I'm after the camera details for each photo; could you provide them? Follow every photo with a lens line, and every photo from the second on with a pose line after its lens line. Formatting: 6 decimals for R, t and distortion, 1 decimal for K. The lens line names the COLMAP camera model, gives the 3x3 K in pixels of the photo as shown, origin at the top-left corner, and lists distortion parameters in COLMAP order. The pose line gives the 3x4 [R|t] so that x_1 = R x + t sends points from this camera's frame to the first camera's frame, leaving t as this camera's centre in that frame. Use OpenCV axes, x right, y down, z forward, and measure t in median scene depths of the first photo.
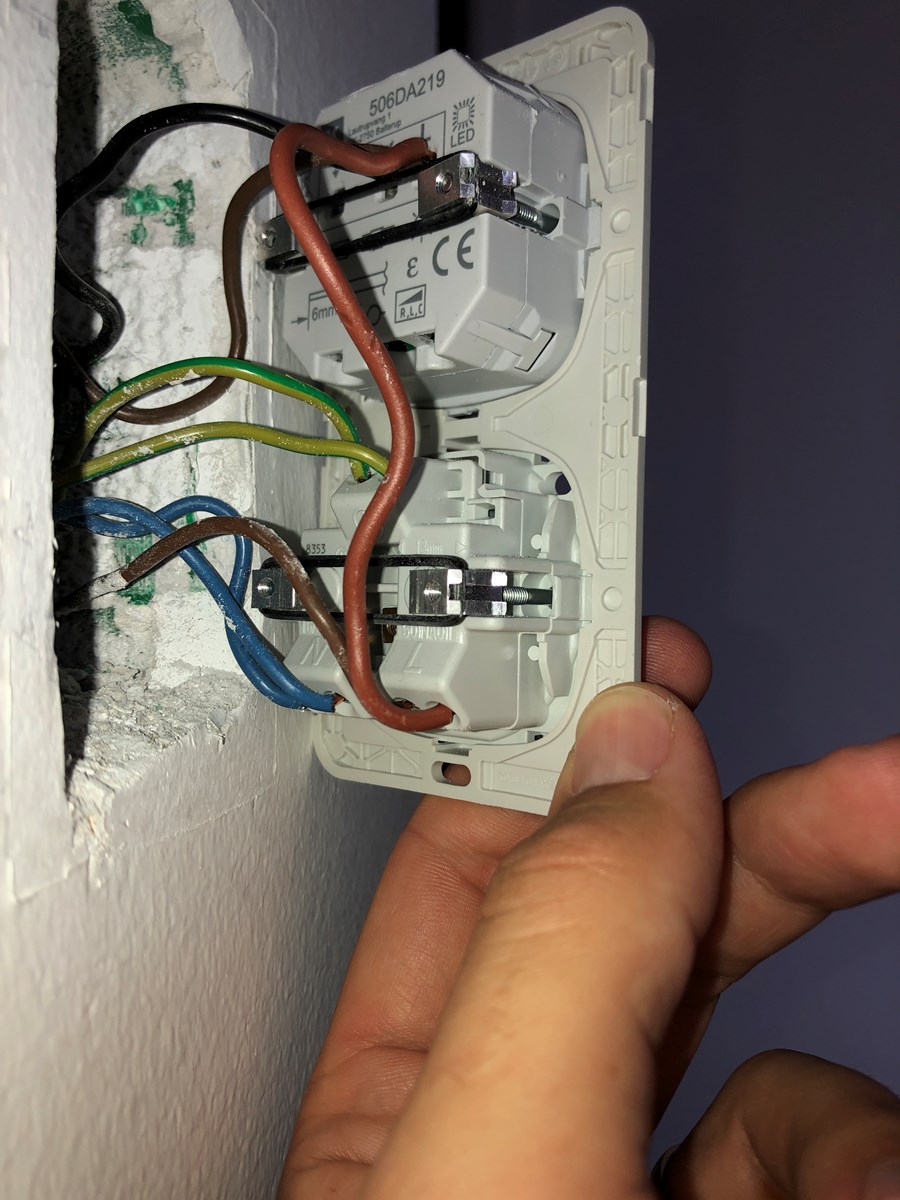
lens RADIAL K [[1033.6, 0, 450.0], [0, 1033.6, 600.0], [0, 0, 1]] dist [-0.051218, -0.014385]
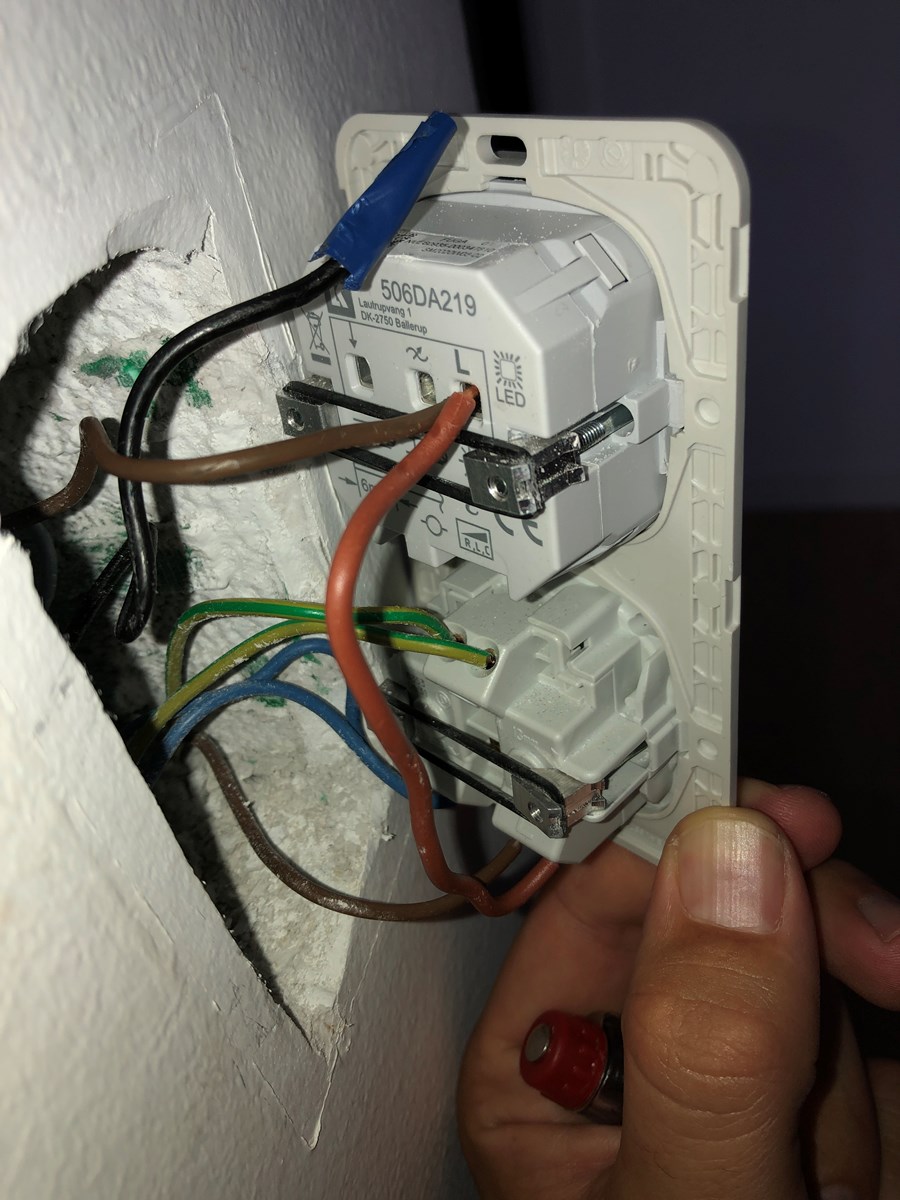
lens RADIAL K [[1021.8, 0, 509.6], [0, 1021.8, 595.0], [0, 0, 1]] dist [0.098936, -0.610679]
pose [[0.991006, -0.116086, -0.066568, 0.044959], [0.133429, 0.819293, 0.557633, -0.738682], [-0.010194, -0.561500, 0.827414, 0.228602]]
